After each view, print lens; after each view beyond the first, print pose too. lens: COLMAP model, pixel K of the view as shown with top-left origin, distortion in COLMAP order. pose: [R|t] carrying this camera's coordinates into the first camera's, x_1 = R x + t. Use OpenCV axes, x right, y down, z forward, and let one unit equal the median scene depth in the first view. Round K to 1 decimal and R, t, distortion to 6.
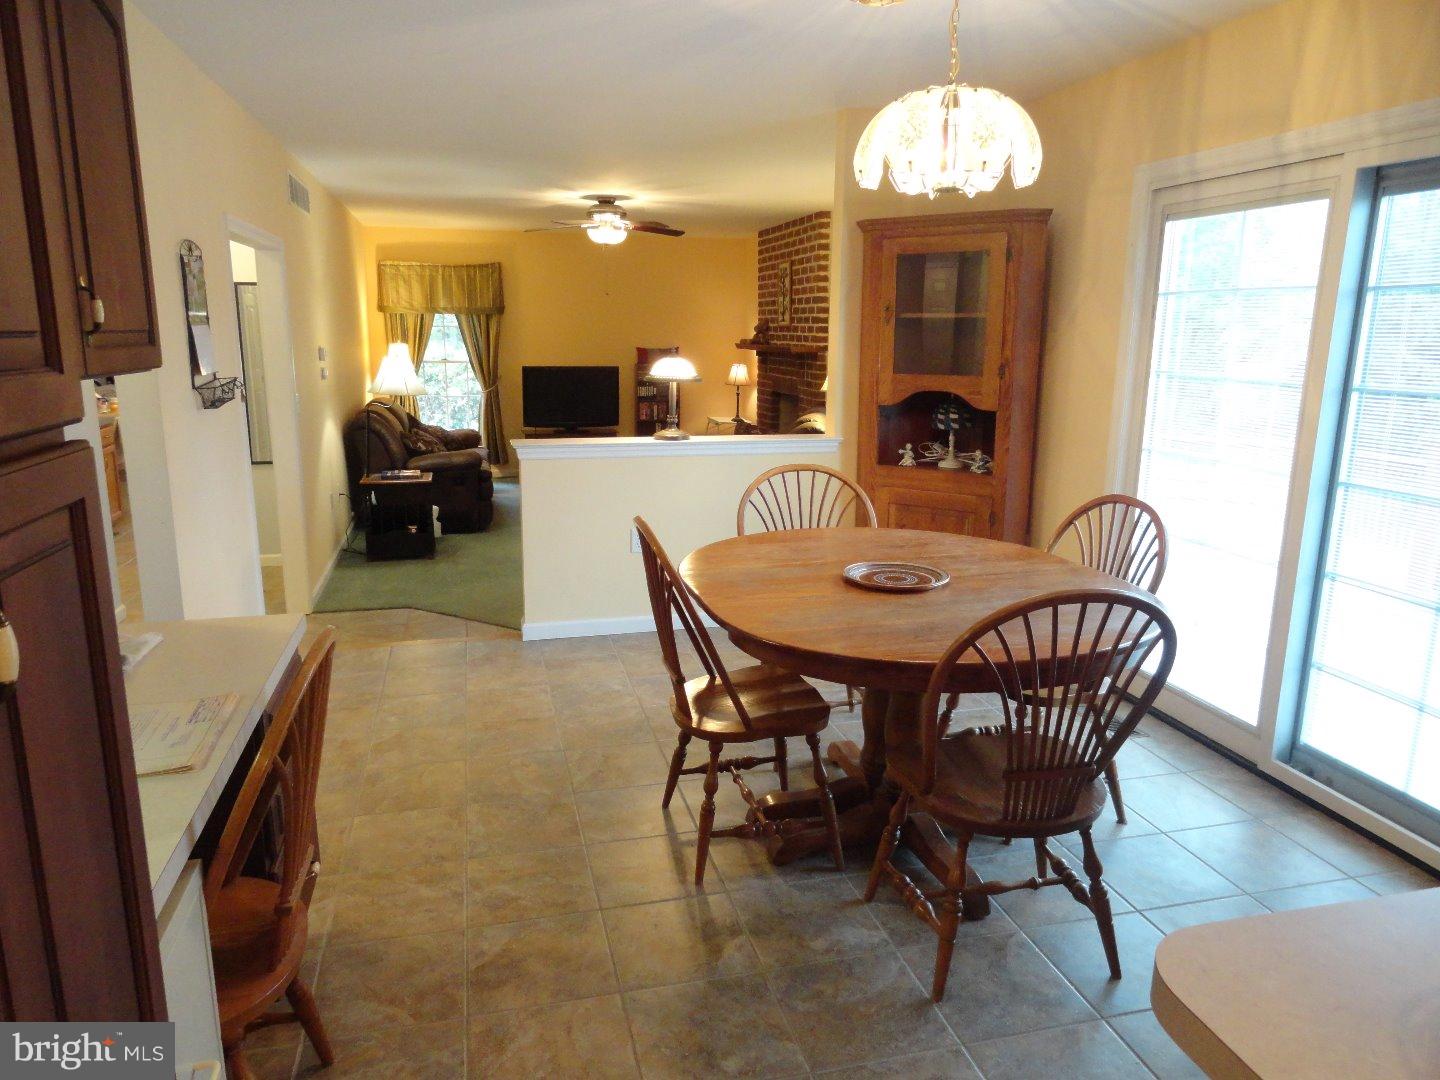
lens RADIAL K [[989.4, 0, 720.0], [0, 989.4, 540.0], [0, 0, 1]] dist [-0.005413, 0.008170]
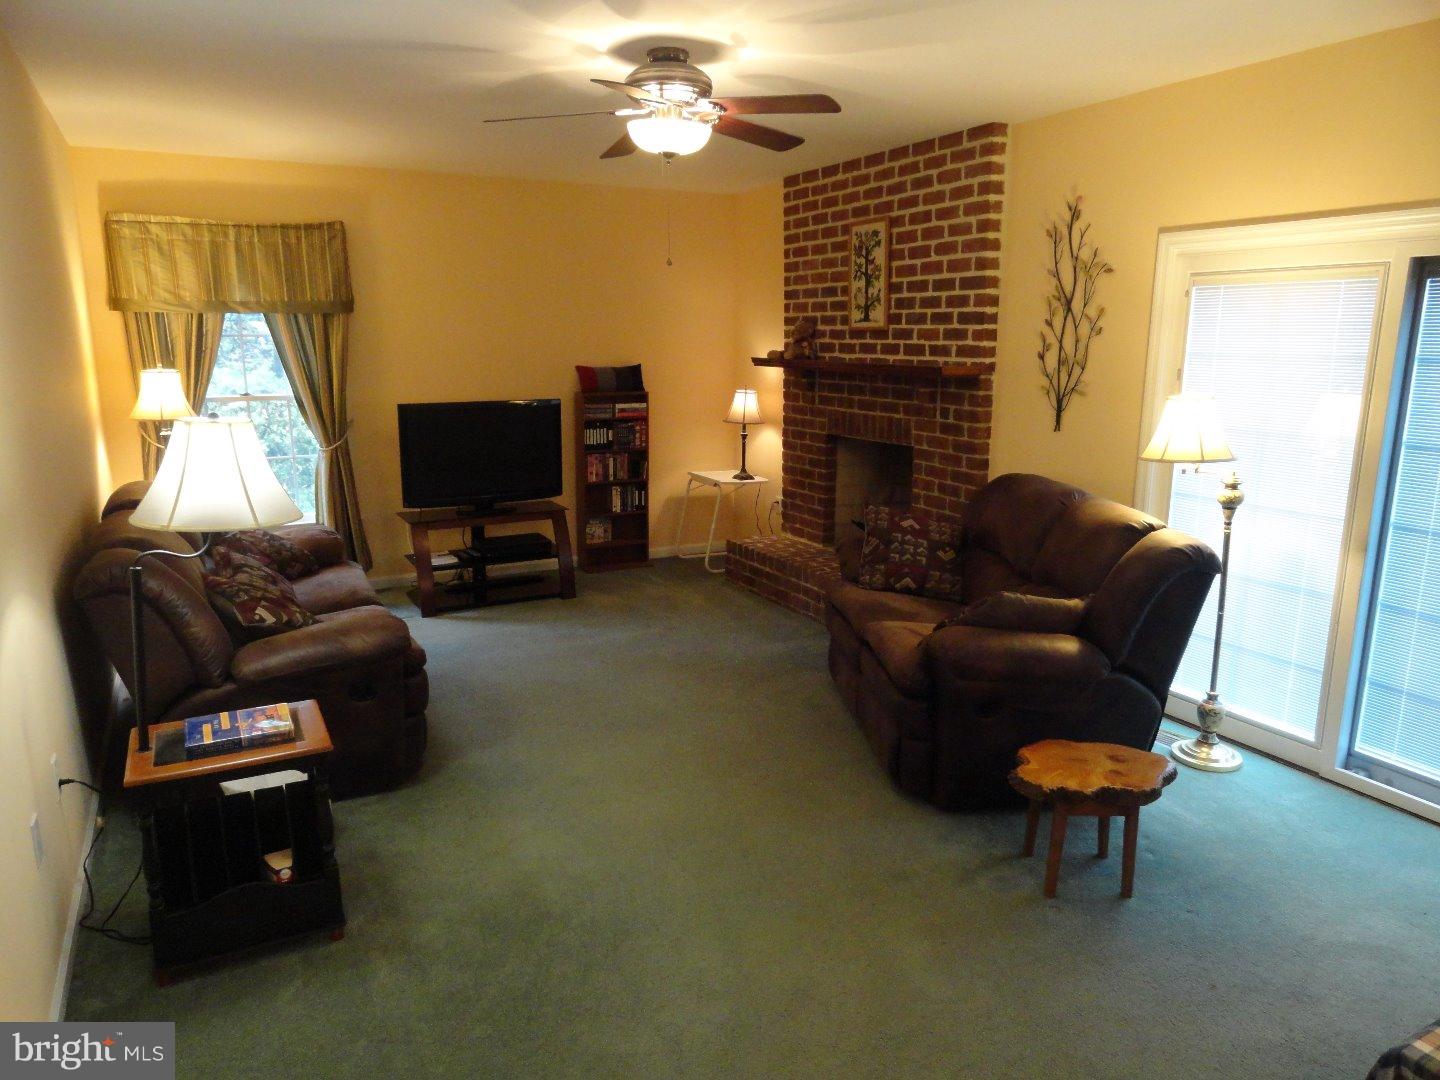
lens RADIAL K [[989.4, 0, 720.0], [0, 989.4, 540.0], [0, 0, 1]] dist [-0.005413, 0.008170]
pose [[0.970542, -0.059868, 0.233374, -0.159949], [0.060564, 0.998156, 0.004190, -0.090562], [-0.233194, 0.010067, 0.972378, 0.411585]]
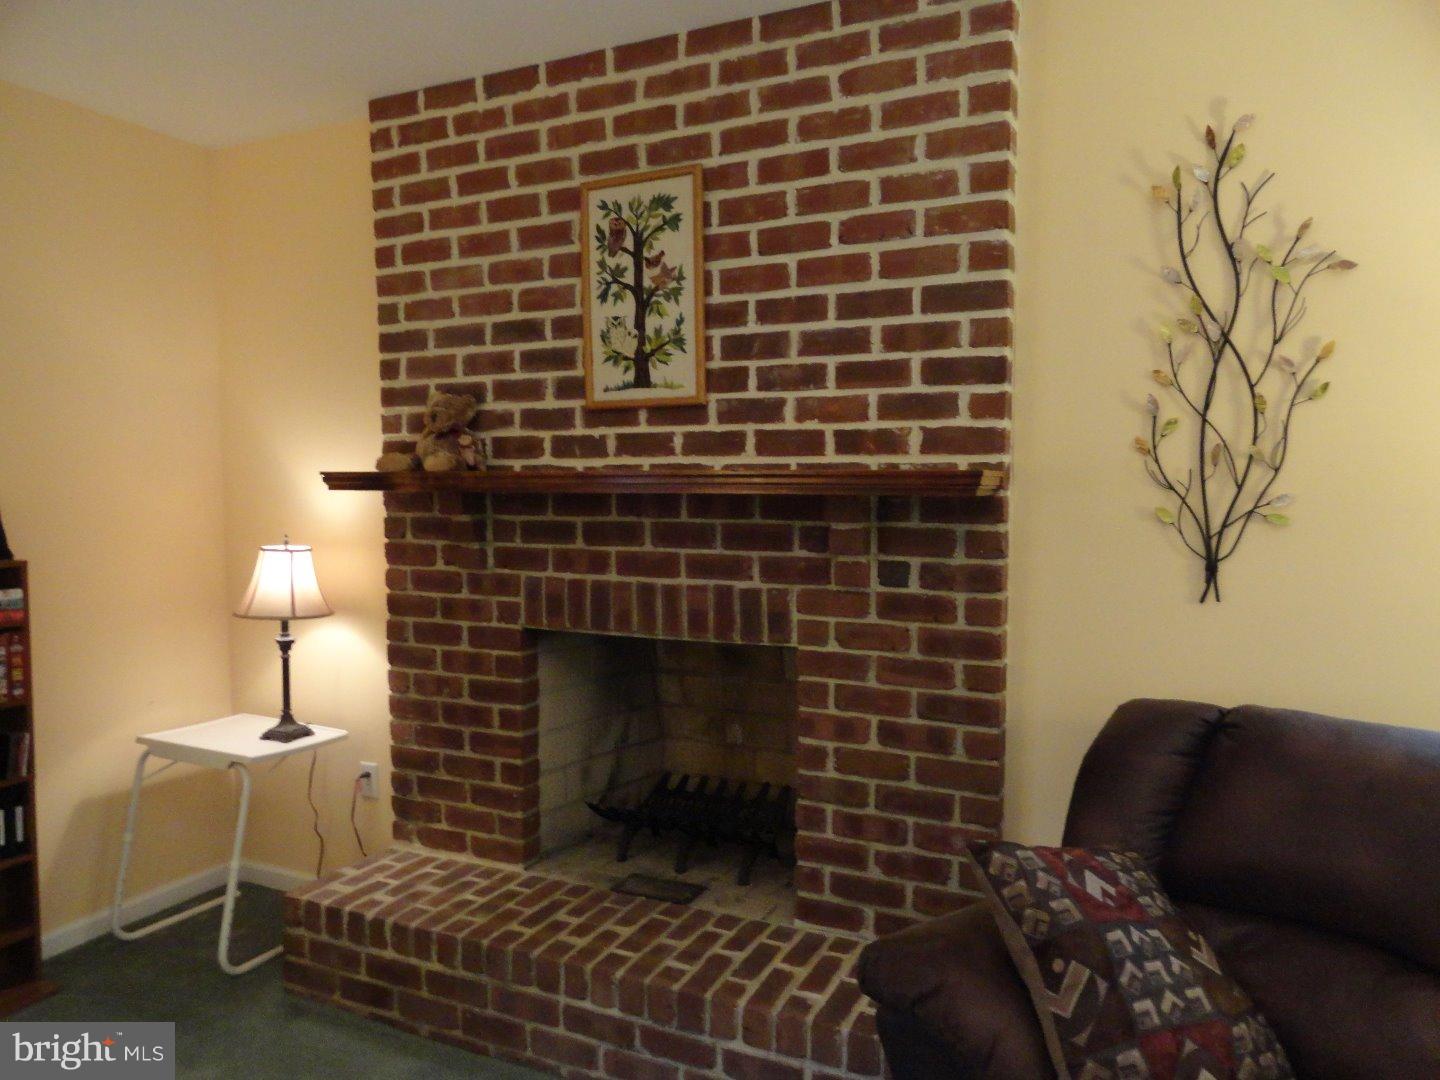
lens RADIAL K [[989.4, 0, 720.0], [0, 989.4, 540.0], [0, 0, 1]] dist [-0.005413, 0.008170]
pose [[0.627583, -0.064475, 0.775875, -0.134187], [0.172785, 0.983247, -0.058053, -0.148627], [-0.759134, 0.170492, 0.628210, 0.764295]]
